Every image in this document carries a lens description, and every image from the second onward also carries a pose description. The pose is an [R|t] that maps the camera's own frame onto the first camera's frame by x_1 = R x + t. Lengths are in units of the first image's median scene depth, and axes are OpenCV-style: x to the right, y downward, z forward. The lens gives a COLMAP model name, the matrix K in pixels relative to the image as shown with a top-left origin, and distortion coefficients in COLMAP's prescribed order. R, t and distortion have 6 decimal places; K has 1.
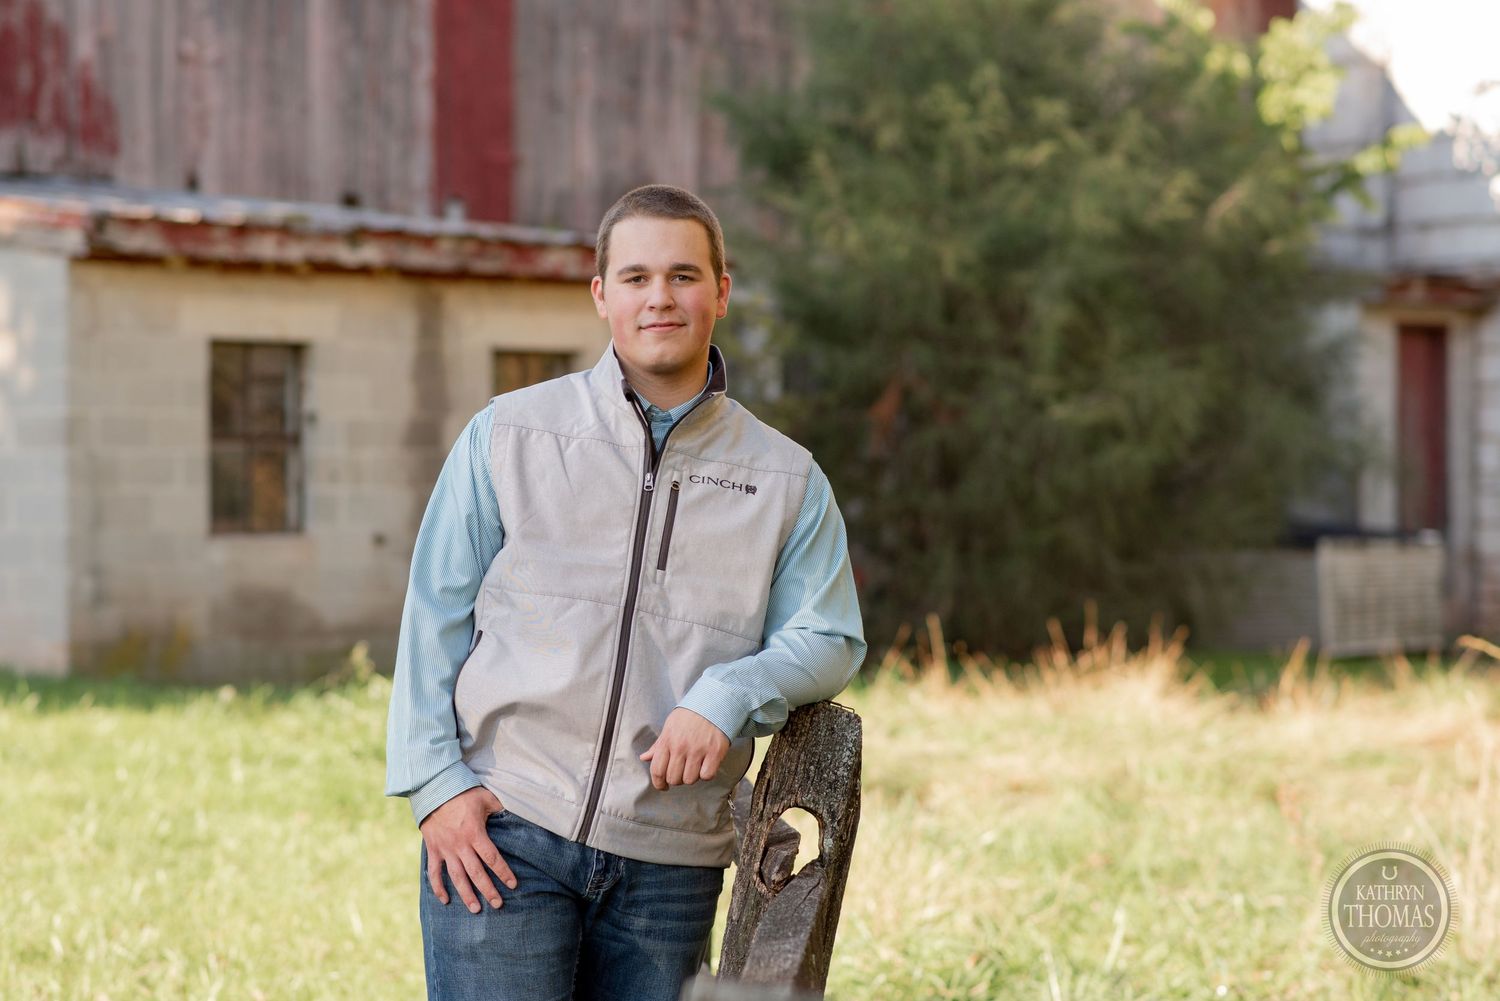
lens RADIAL K [[3773.6, 0, 751.2], [0, 3773.6, 500.4], [0, 0, 1]] dist [0.096580, 0.000000]
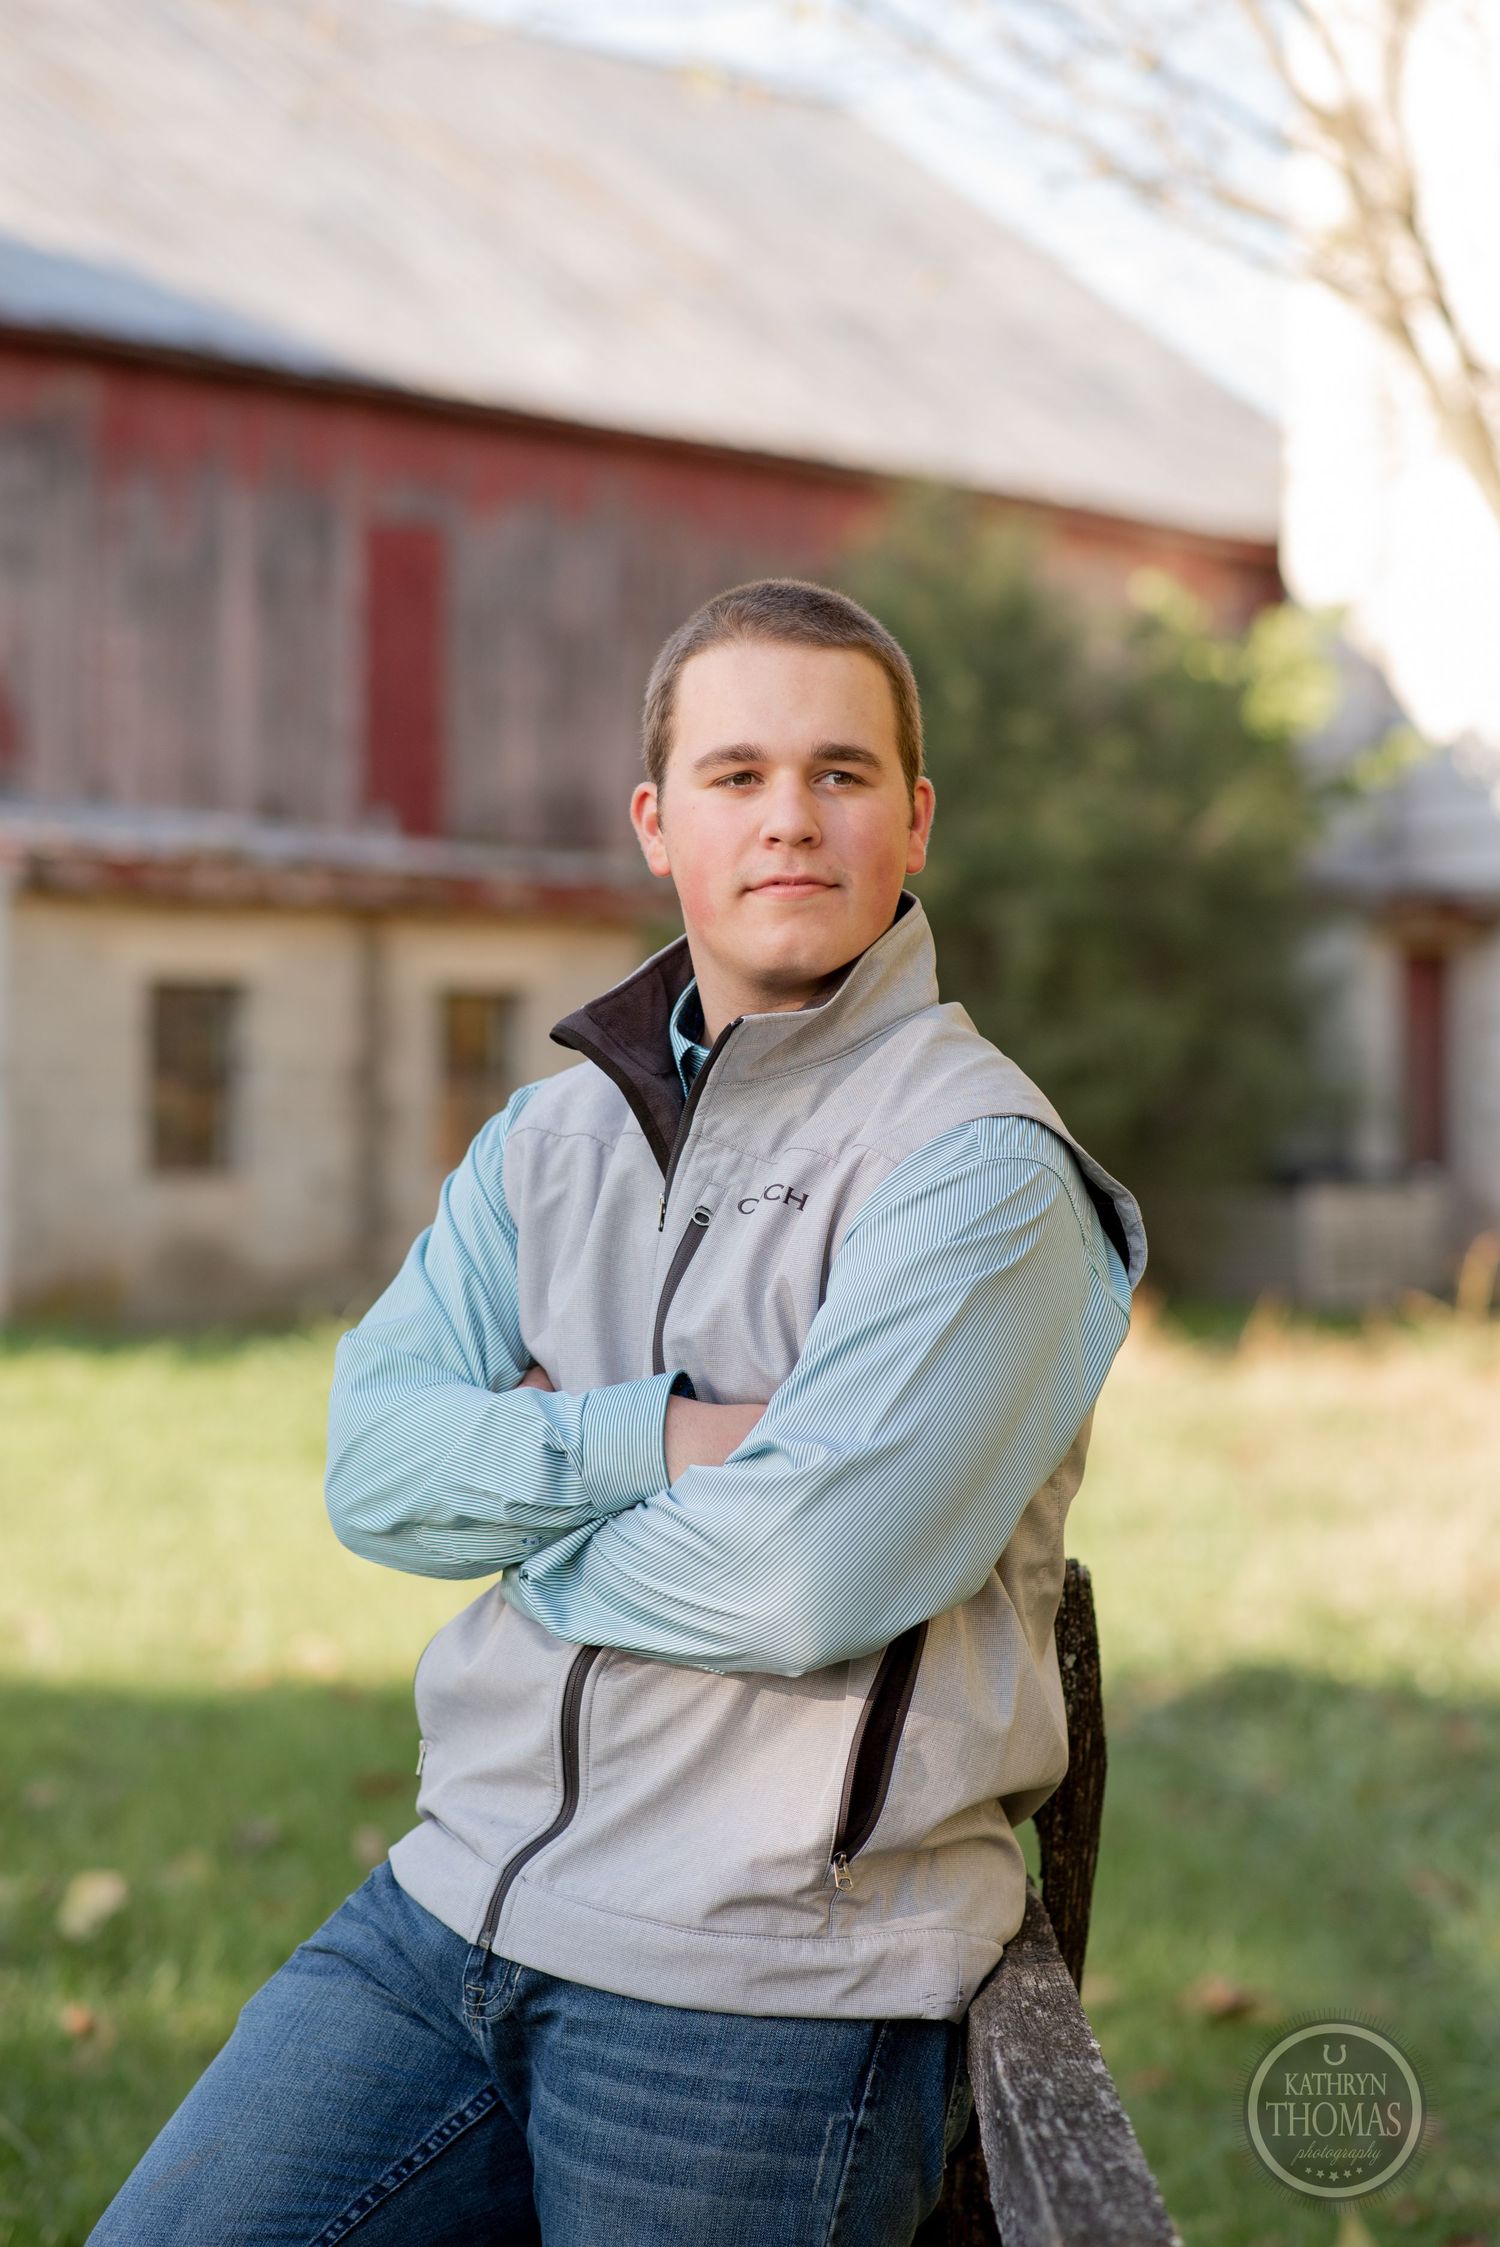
lens RADIAL K [[5652.8, 0, 748.8], [0, 5652.8, 1125.3], [0, 0, 1]] dist [0.096580, 0.000000]
pose [[0.999633, 0.005450, 0.026545, -0.026379], [-0.005879, 0.999853, 0.016088, -0.026484], [-0.026453, -0.016238, 0.999518, -0.406997]]
